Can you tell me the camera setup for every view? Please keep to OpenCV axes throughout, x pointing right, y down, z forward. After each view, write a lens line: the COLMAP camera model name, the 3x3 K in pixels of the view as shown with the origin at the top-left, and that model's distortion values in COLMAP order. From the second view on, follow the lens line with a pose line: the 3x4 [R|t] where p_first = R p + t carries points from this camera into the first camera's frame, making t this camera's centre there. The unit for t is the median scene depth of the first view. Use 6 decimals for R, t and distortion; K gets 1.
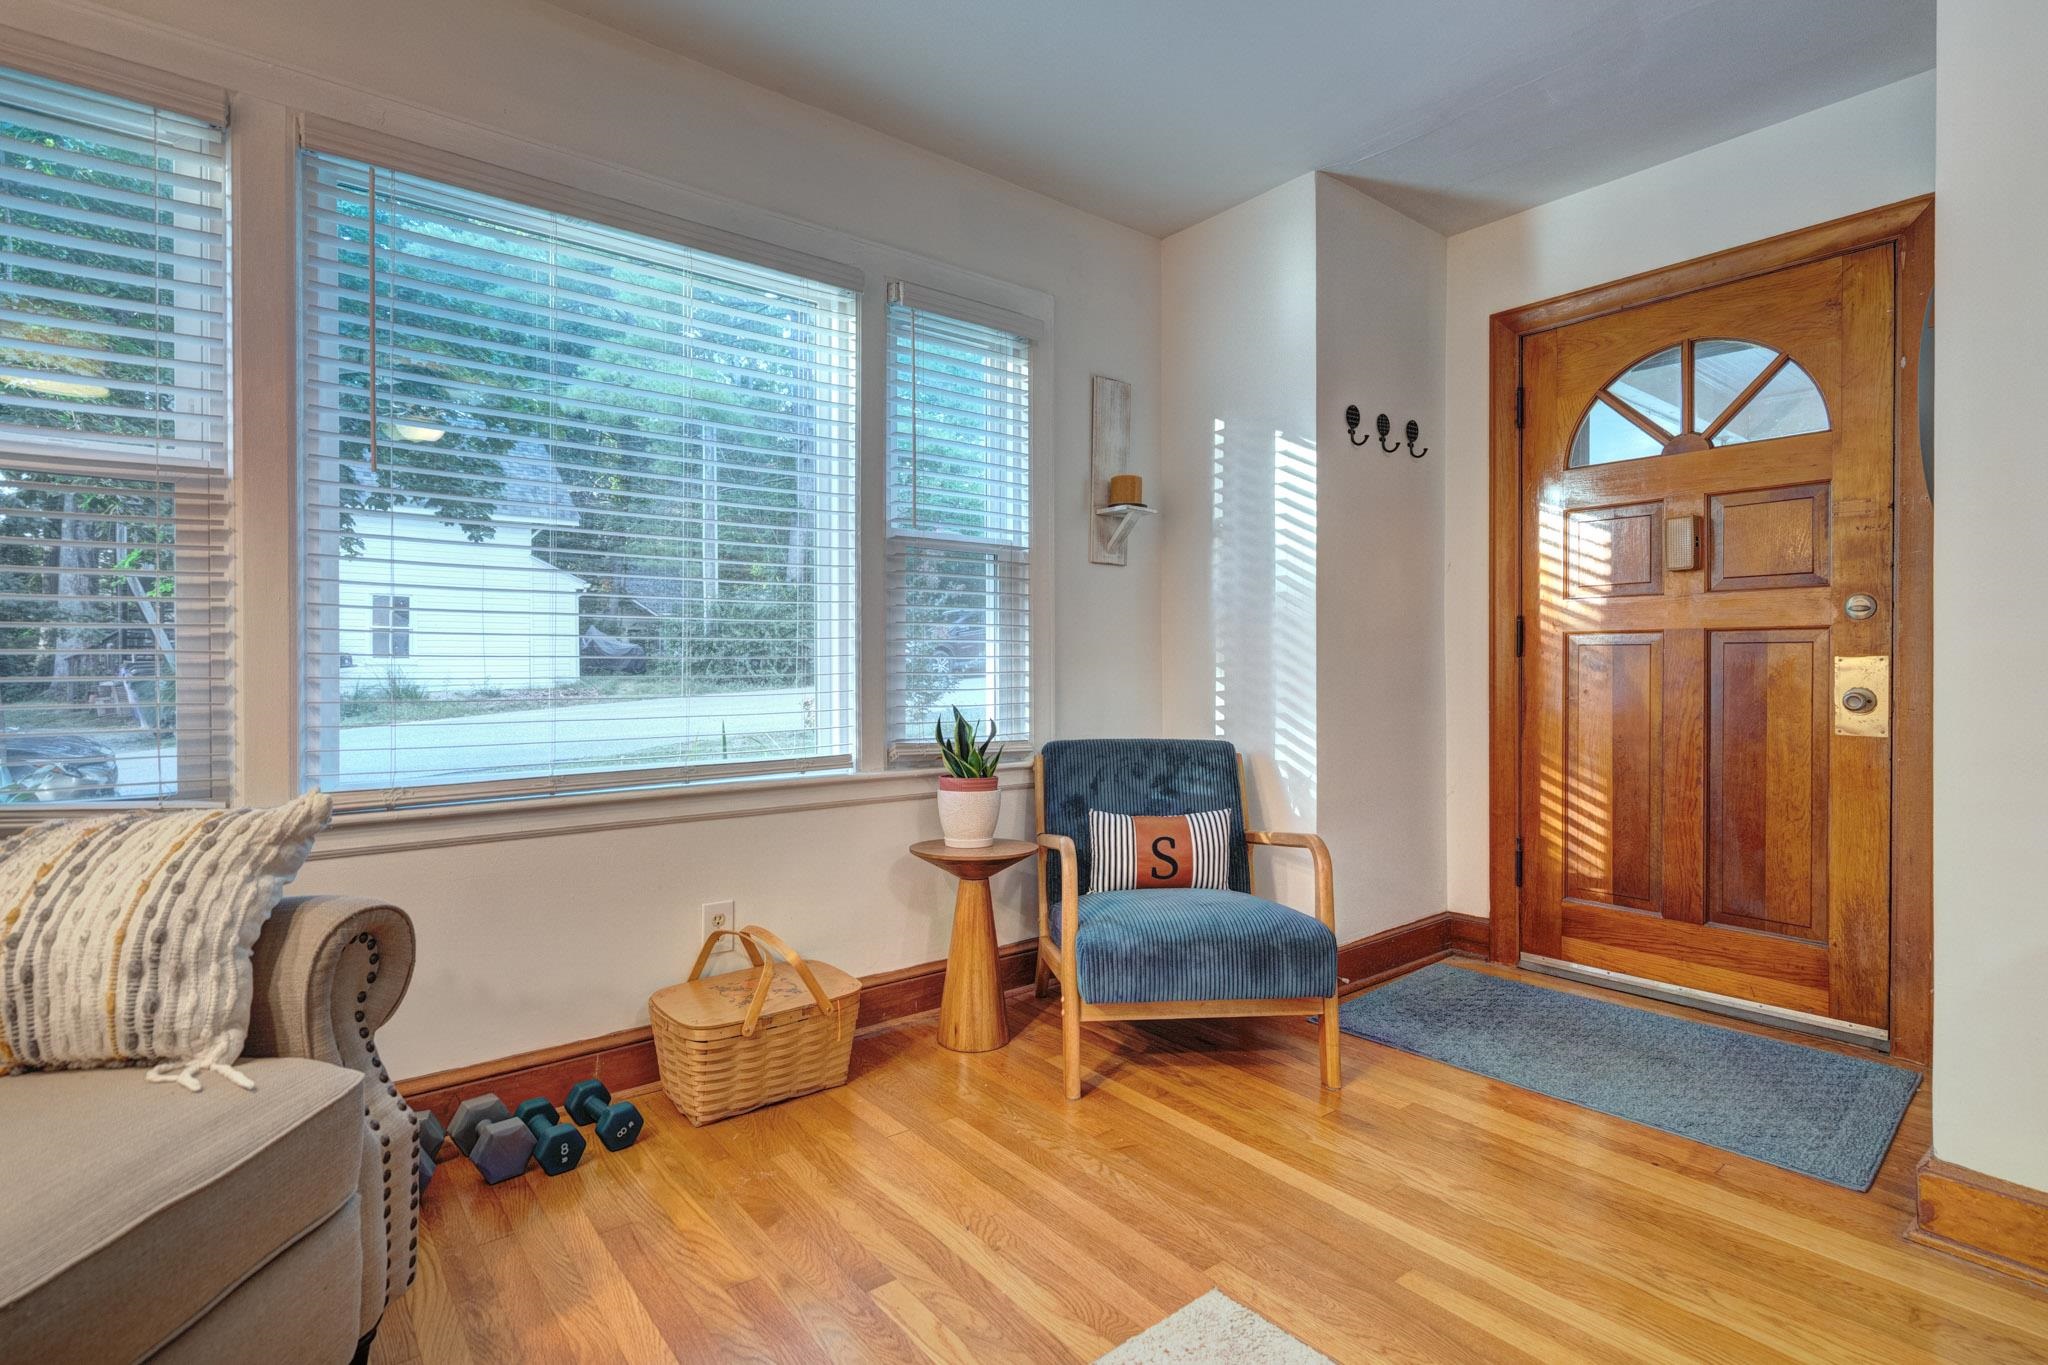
lens RADIAL K [[1011.0, 0, 1012.7], [0, 1011.0, 677.7], [0, 0, 1]] dist [-0.001236, 0.002108]
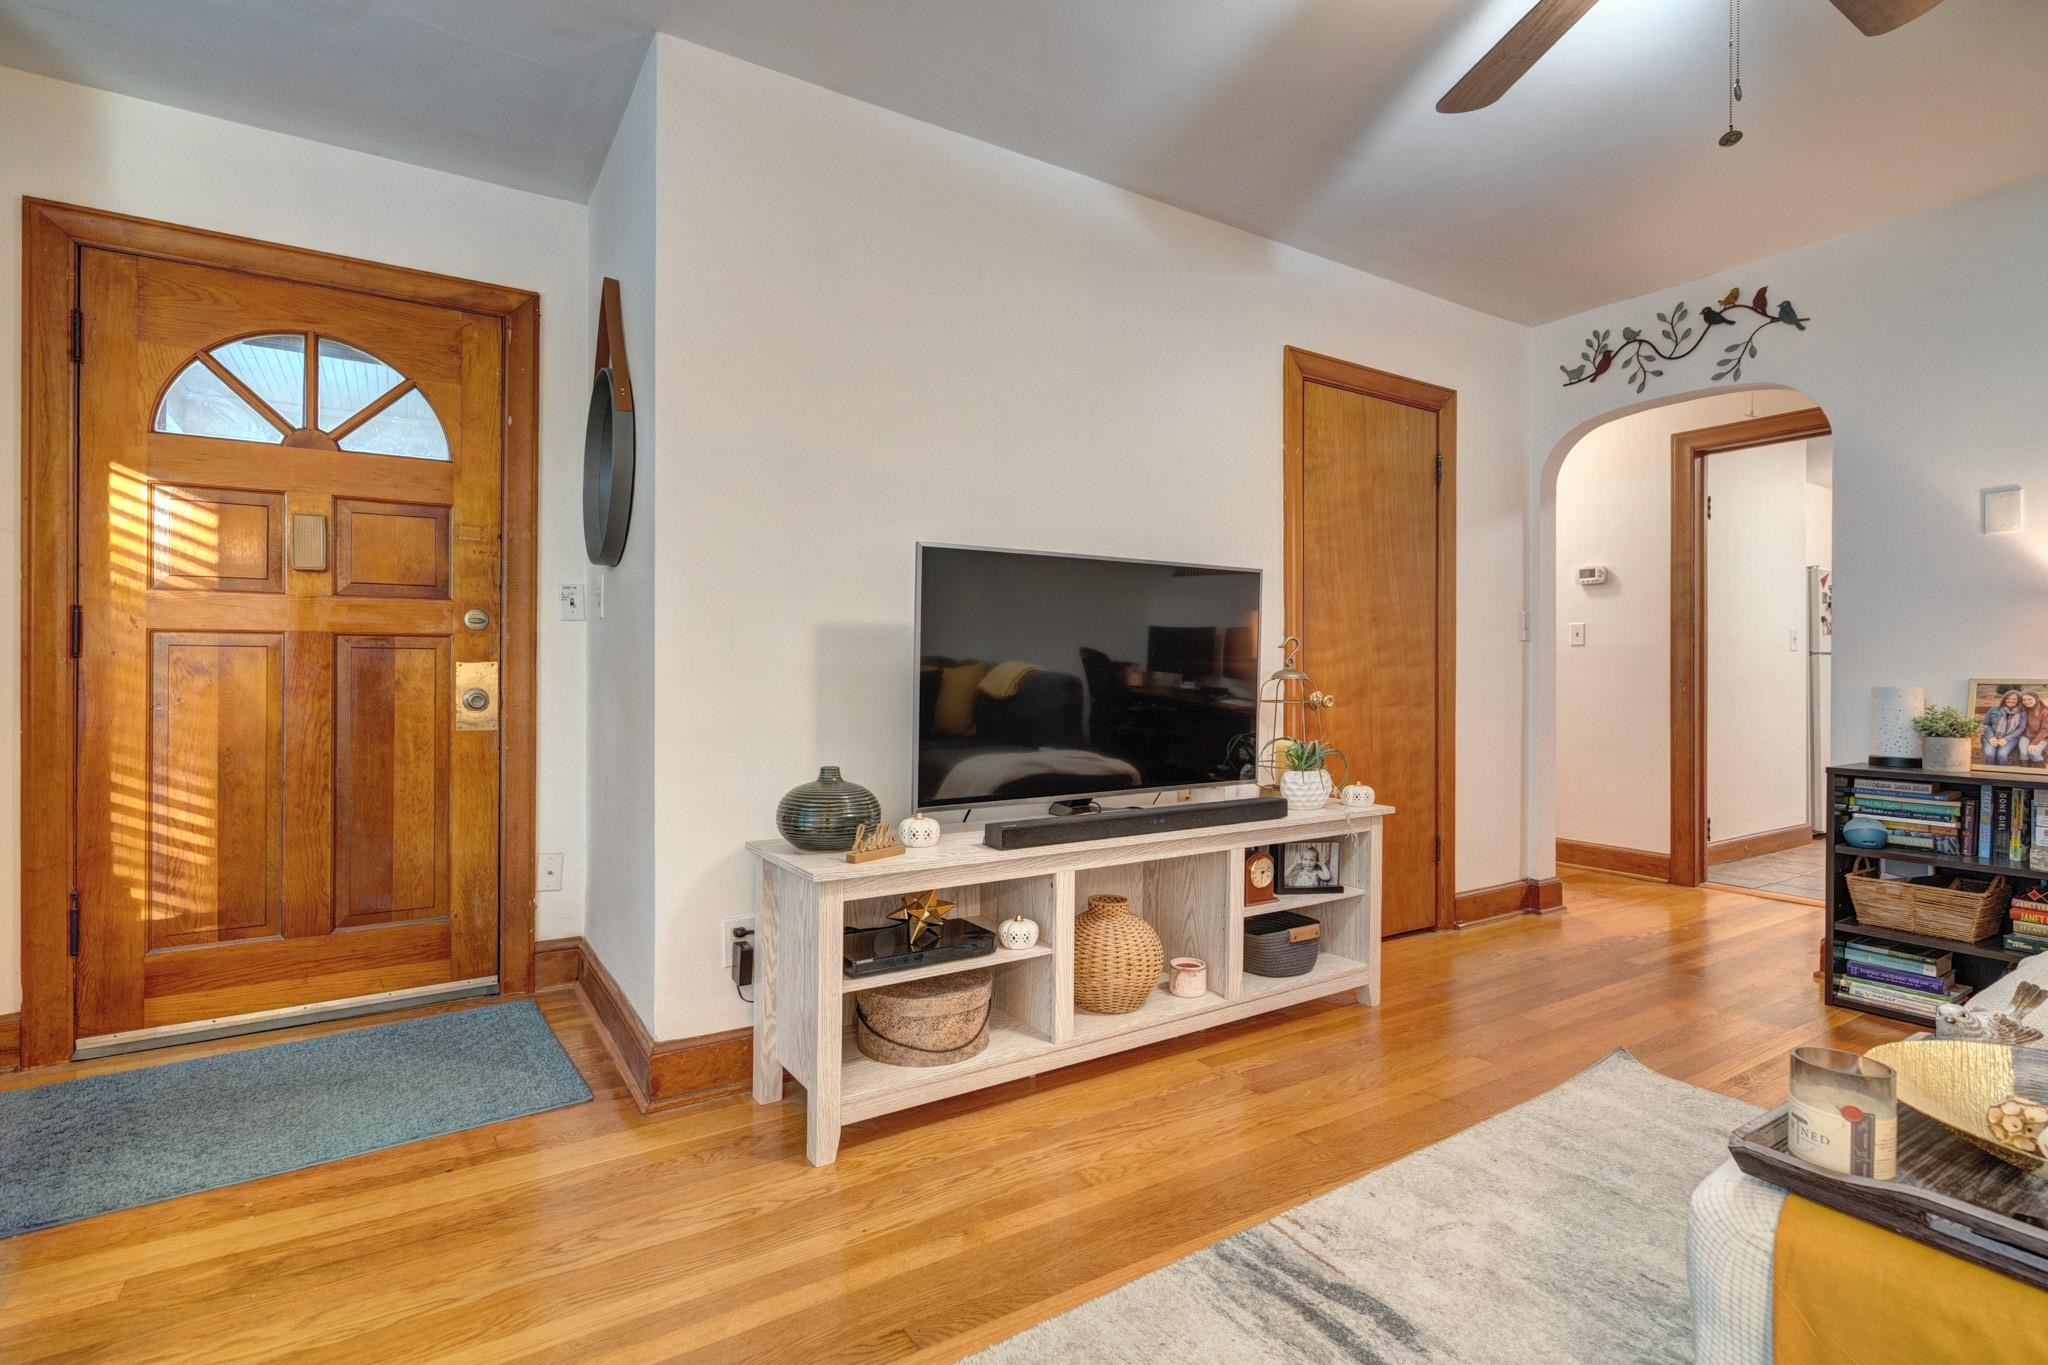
lens RADIAL K [[954.4, 0, 1016.1], [0, 954.4, 671.1], [0, 0, 1]] dist [-0.002080, -0.000435]
pose [[0.098232, -0.001937, 0.995162, -0.176848], [0.007982, 0.999967, 0.001158, -0.006439], [-0.995132, 0.007829, 0.098244, 0.250398]]
